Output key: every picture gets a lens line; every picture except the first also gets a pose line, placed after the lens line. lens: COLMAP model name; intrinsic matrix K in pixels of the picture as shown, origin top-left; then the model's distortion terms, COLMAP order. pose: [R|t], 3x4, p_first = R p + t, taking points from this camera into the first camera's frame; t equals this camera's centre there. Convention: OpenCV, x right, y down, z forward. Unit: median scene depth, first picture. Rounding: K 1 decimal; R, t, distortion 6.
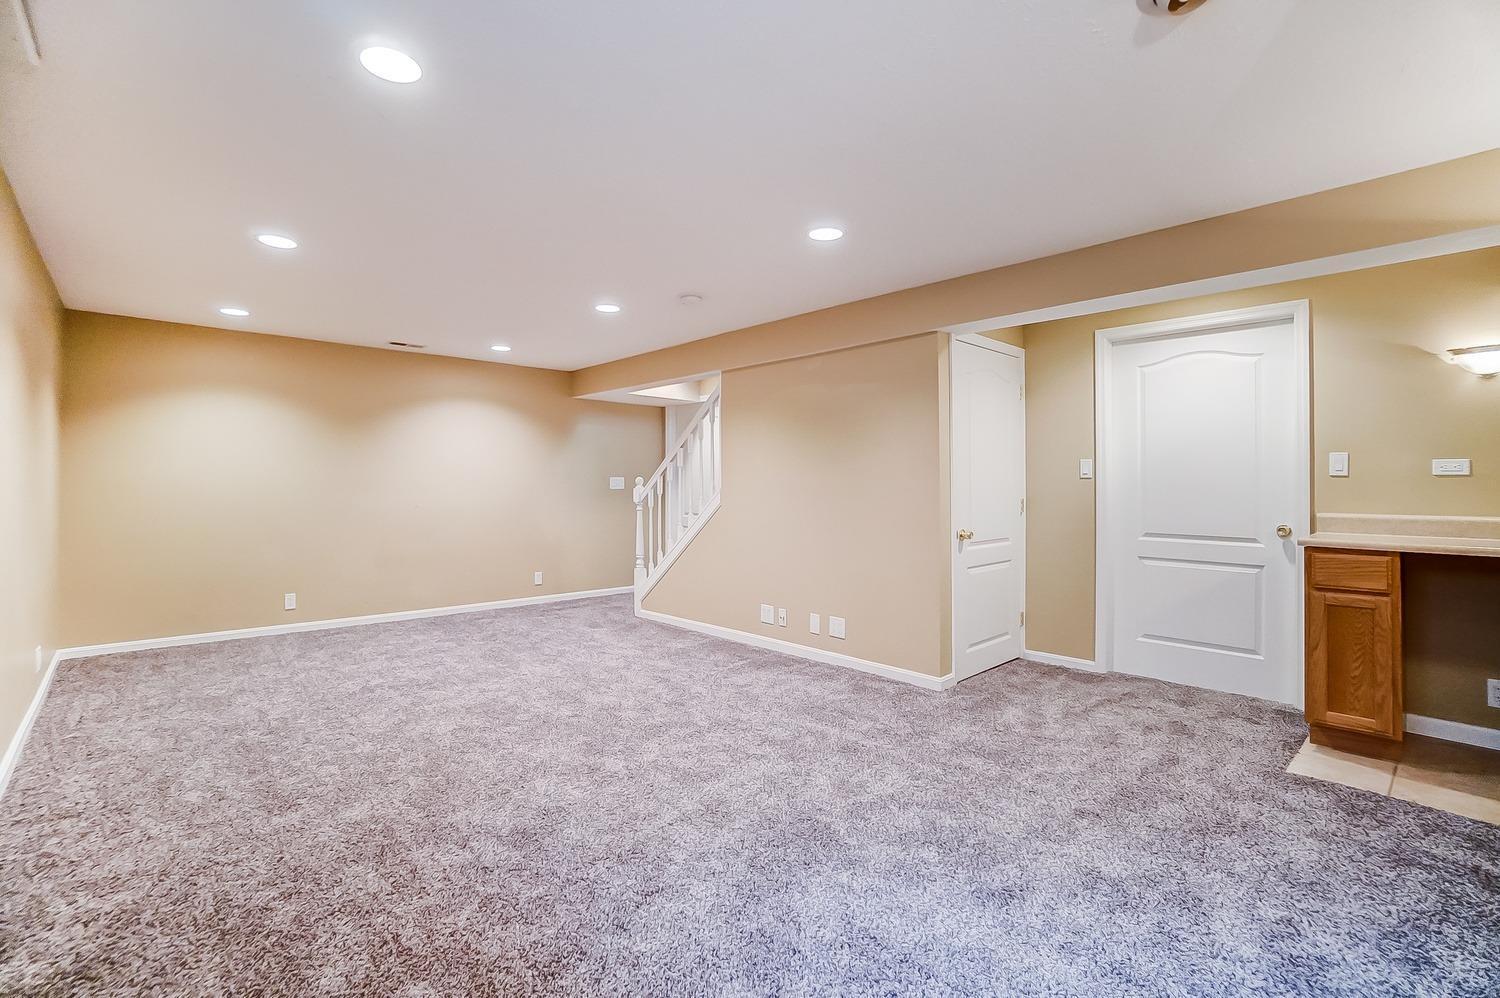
lens RADIAL K [[669.9, 0, 737.8], [0, 669.9, 493.7], [0, 0, 1]] dist [-0.060362, 0.021827]
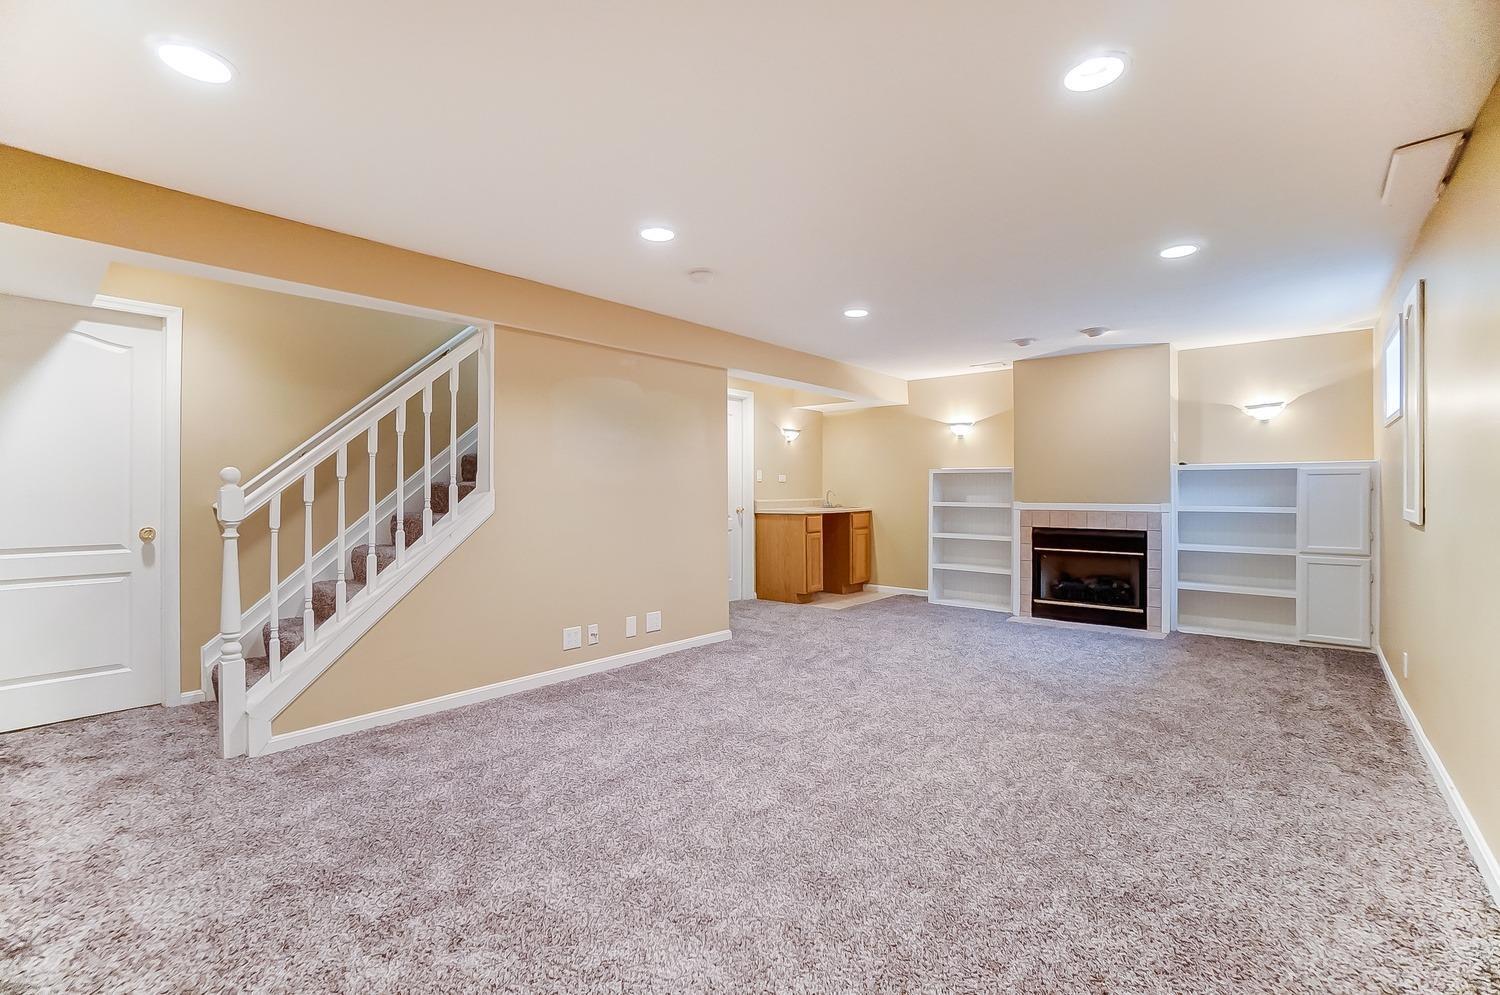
lens RADIAL K [[669.9, 0, 737.8], [0, 669.9, 492.2], [0, 0, 1]] dist [-0.060362, 0.021827]
pose [[-0.112118, -0.008377, 0.993660, -0.972436], [0.007855, 0.999926, 0.009316, -0.011168], [-0.993664, 0.008850, -0.112044, 1.062286]]
